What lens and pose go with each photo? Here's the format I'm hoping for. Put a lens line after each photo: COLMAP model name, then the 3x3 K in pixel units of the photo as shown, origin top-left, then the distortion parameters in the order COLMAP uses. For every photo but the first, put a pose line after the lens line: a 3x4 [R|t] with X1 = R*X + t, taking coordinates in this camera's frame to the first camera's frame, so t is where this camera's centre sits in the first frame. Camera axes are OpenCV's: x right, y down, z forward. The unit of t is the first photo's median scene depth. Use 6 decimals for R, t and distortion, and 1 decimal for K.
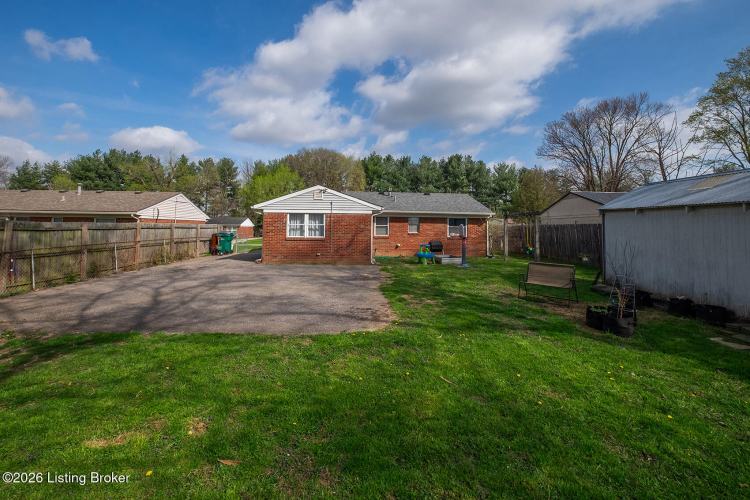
lens RADIAL K [[331.8, 0, 378.5], [0, 331.8, 240.8], [0, 0, 1]] dist [-0.001161, -0.000028]
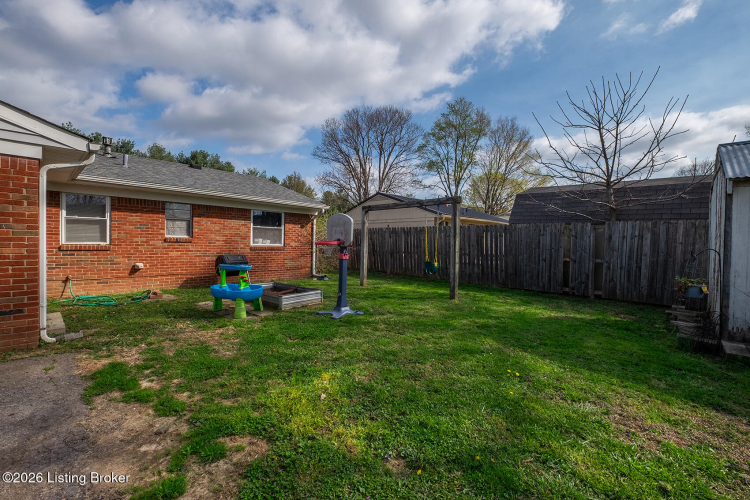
lens RADIAL K [[336.7, 0, 375.0], [0, 336.7, 250.0], [0, 0, 1]] dist [-0.000444, -0.000099]
pose [[0.749051, -0.014088, 0.662362, 0.001487], [0.018126, 0.999835, 0.000767, -0.001966], [-0.662264, 0.011431, 0.749183, 0.483962]]
